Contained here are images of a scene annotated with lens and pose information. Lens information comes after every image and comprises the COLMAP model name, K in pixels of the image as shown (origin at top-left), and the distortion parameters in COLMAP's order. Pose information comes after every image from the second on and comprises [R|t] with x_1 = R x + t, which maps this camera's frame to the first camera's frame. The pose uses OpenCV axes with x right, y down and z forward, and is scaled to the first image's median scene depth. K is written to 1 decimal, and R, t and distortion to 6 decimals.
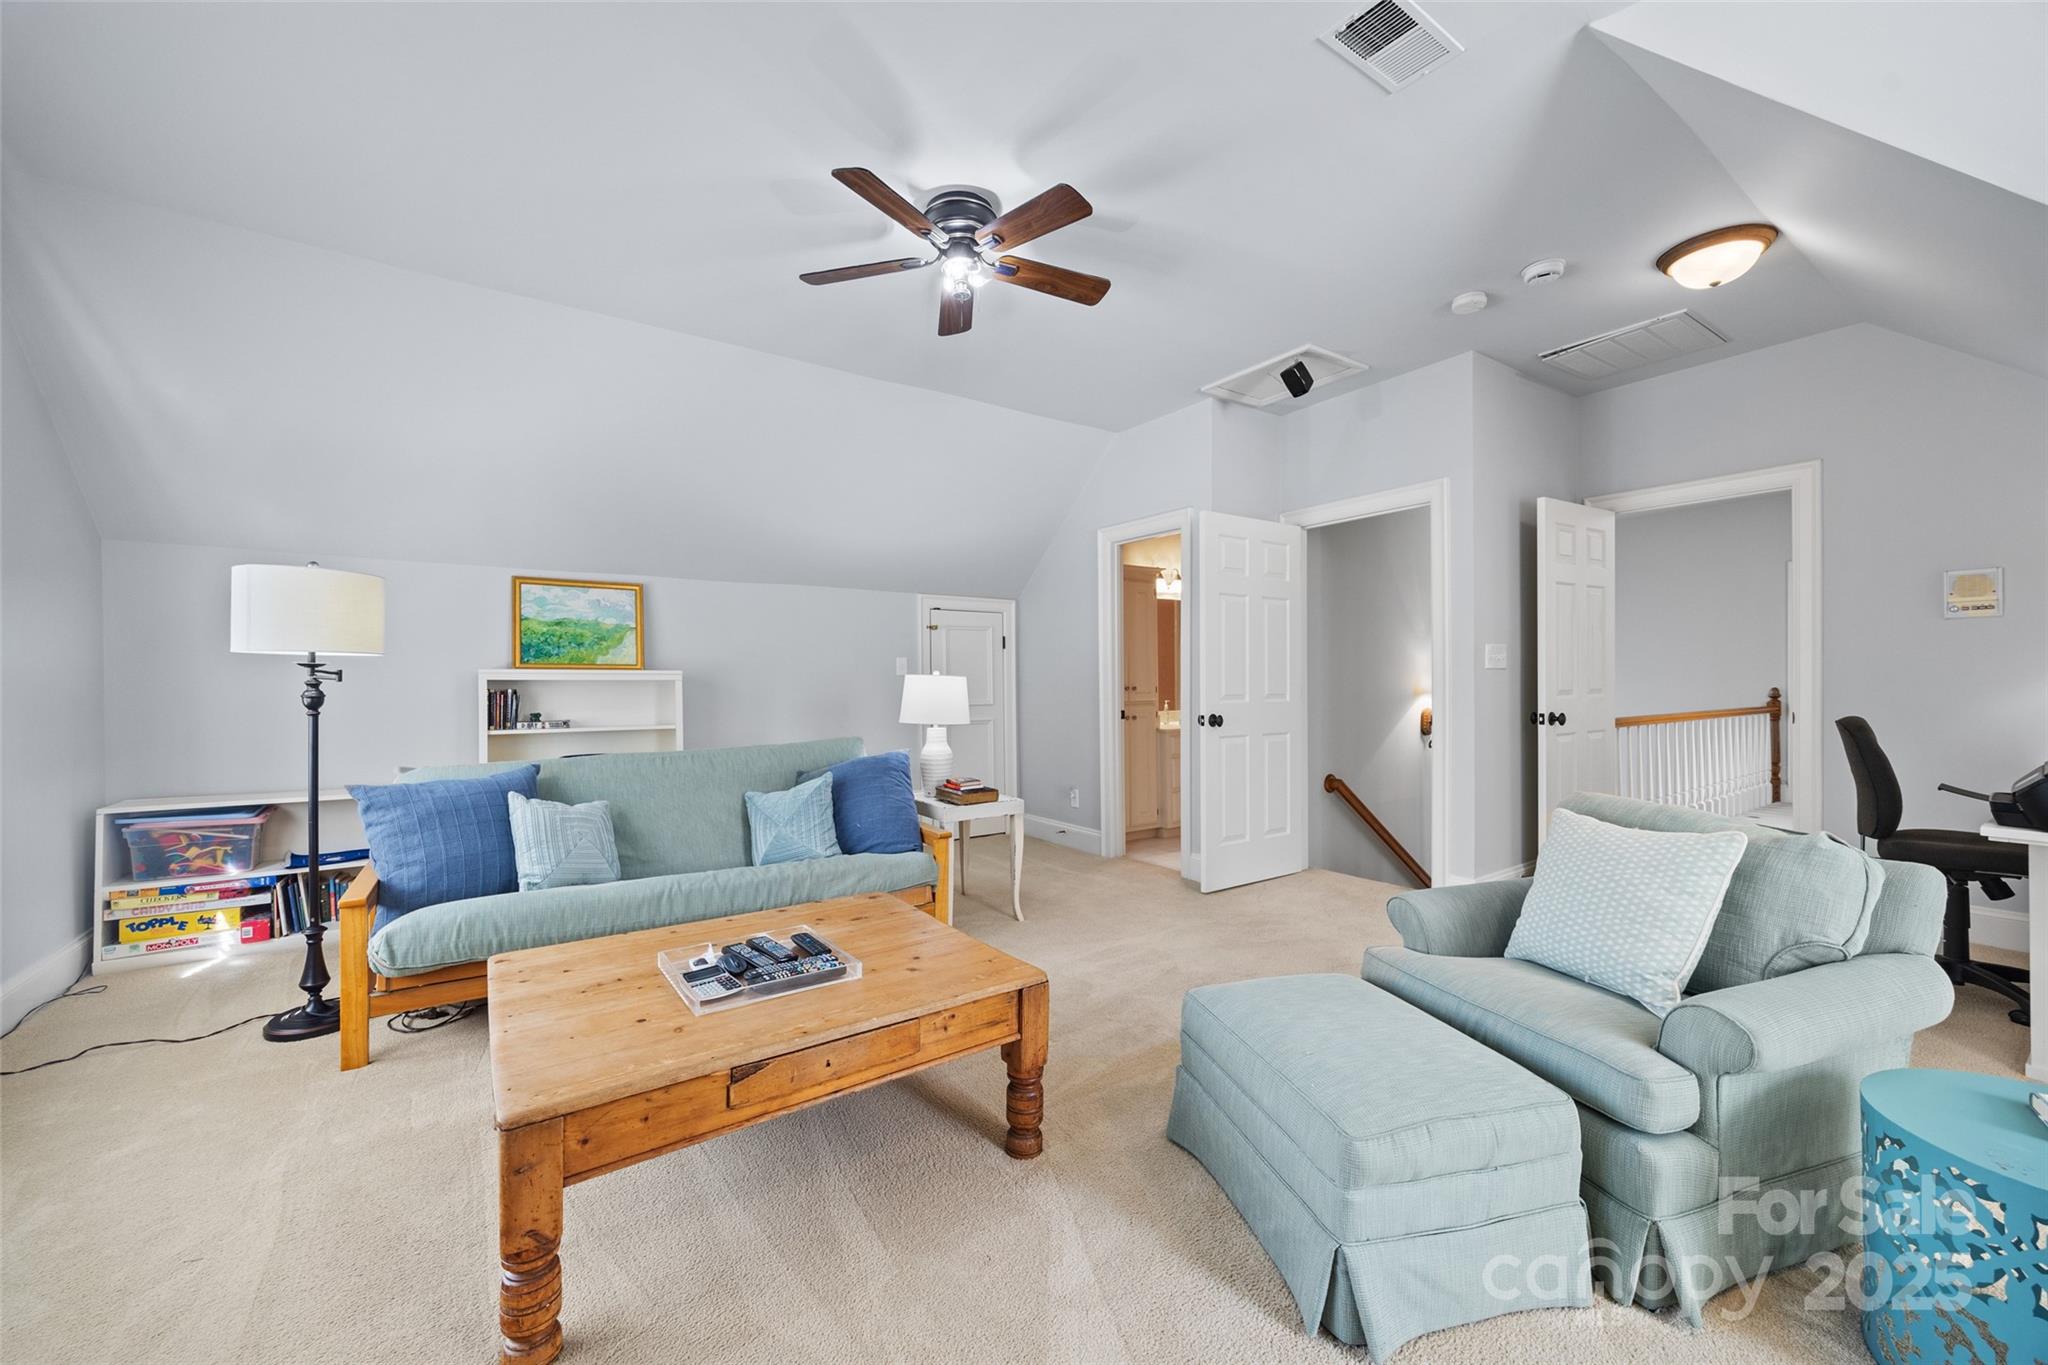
lens RADIAL K [[780.7, 0, 1030.6], [0, 780.7, 679.6], [0, 0, 1]] dist [-0.000317, 0.000015]
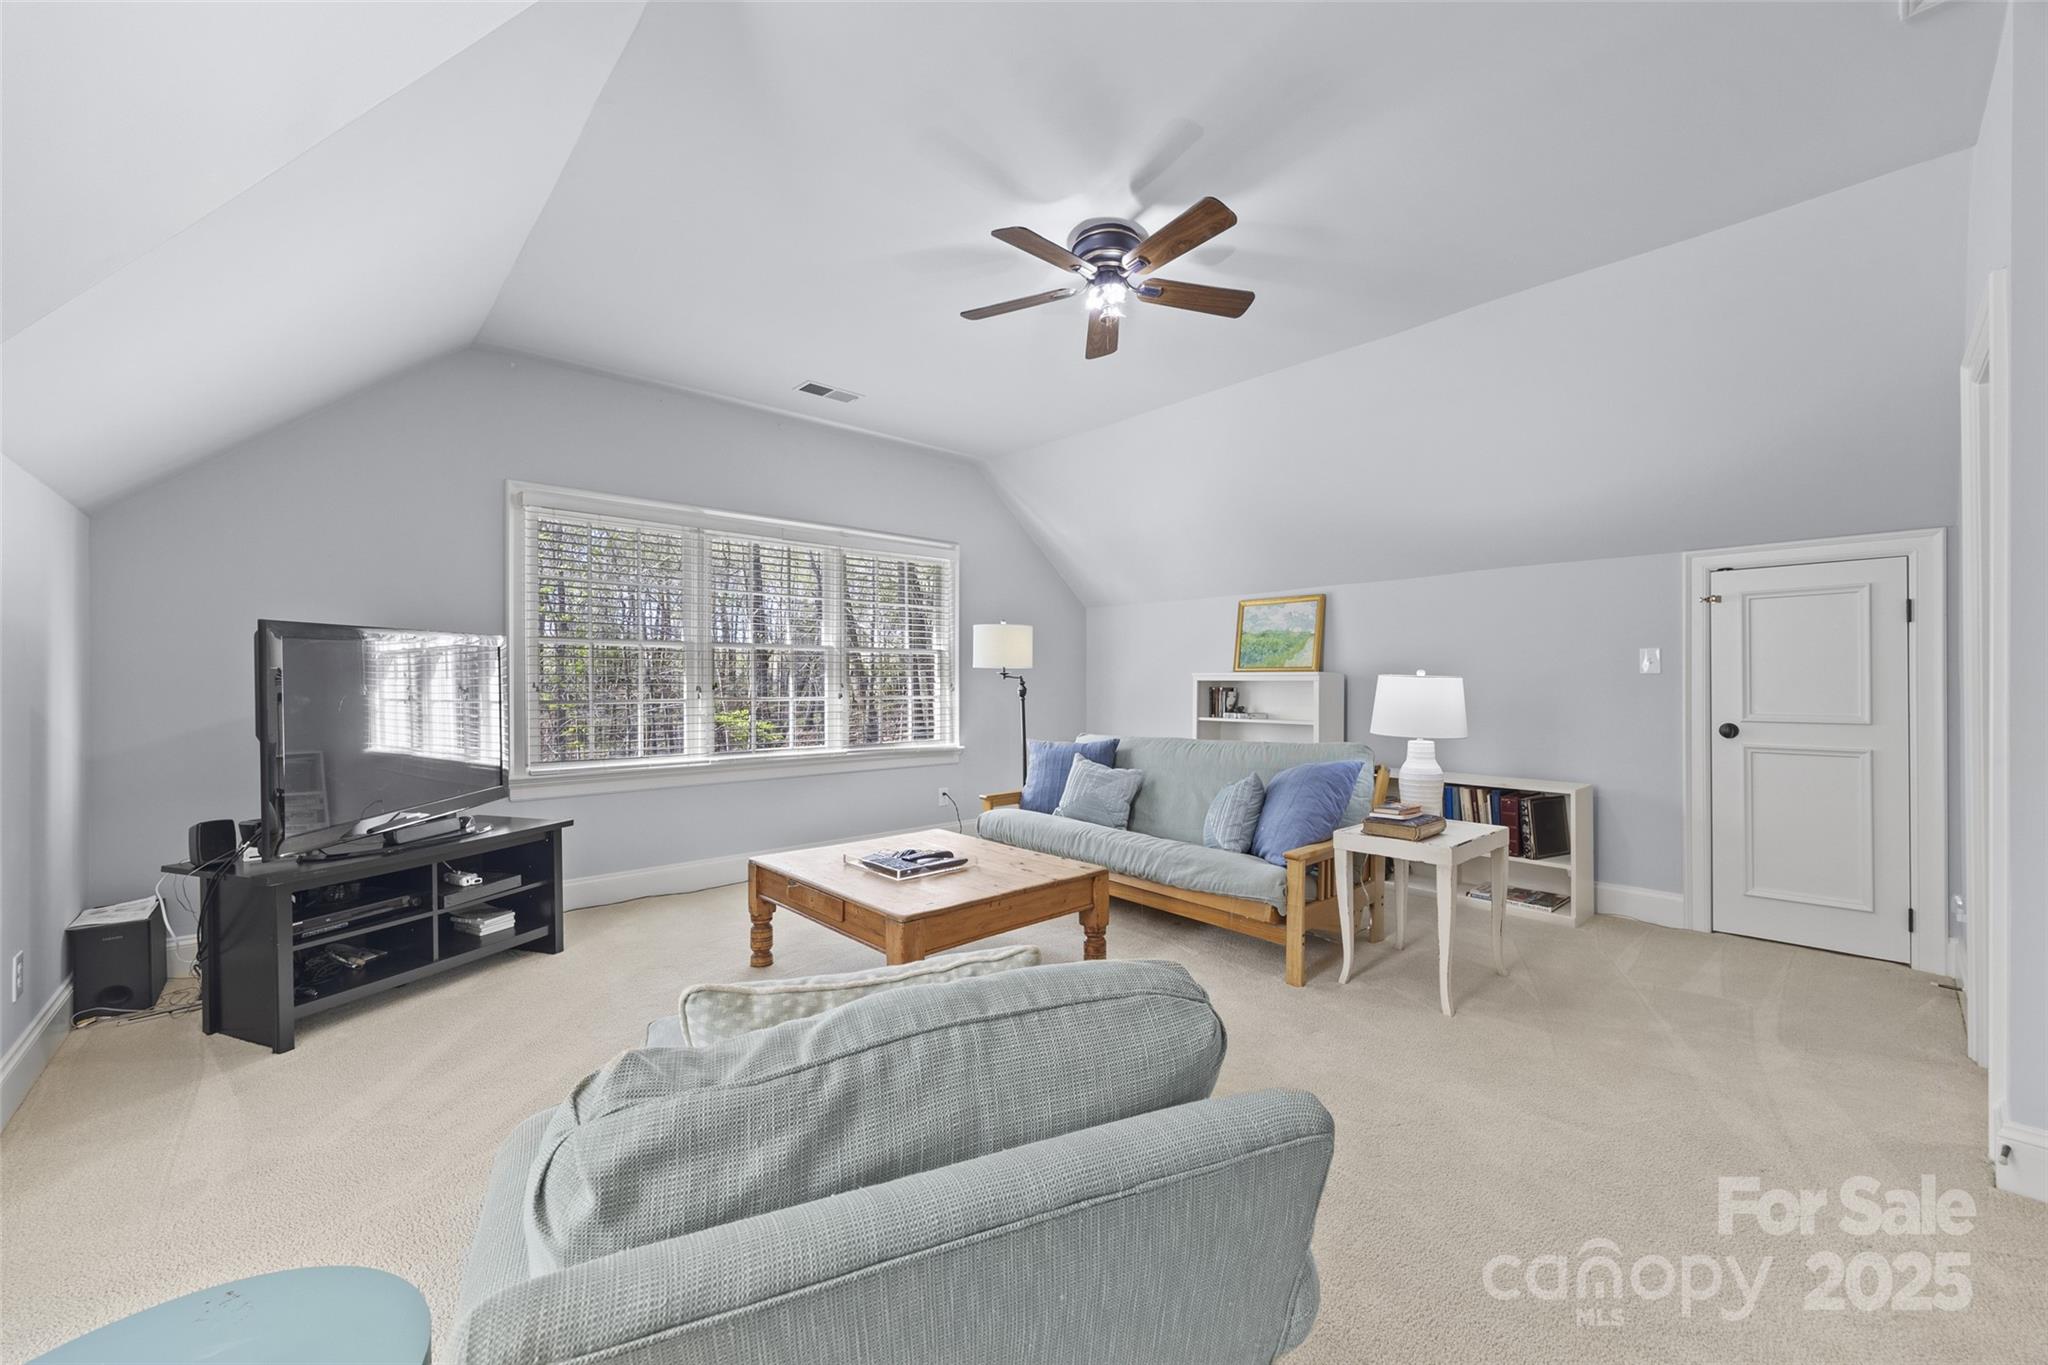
lens RADIAL K [[780.7, 0, 1029.4], [0, 780.7, 680.5], [0, 0, 1]] dist [-0.000317, 0.000015]
pose [[0.130967, 0.004408, -0.991377, 0.584260], [0.004709, 0.999976, 0.005068, -0.007223], [0.991376, -0.005332, 0.130943, 0.465061]]
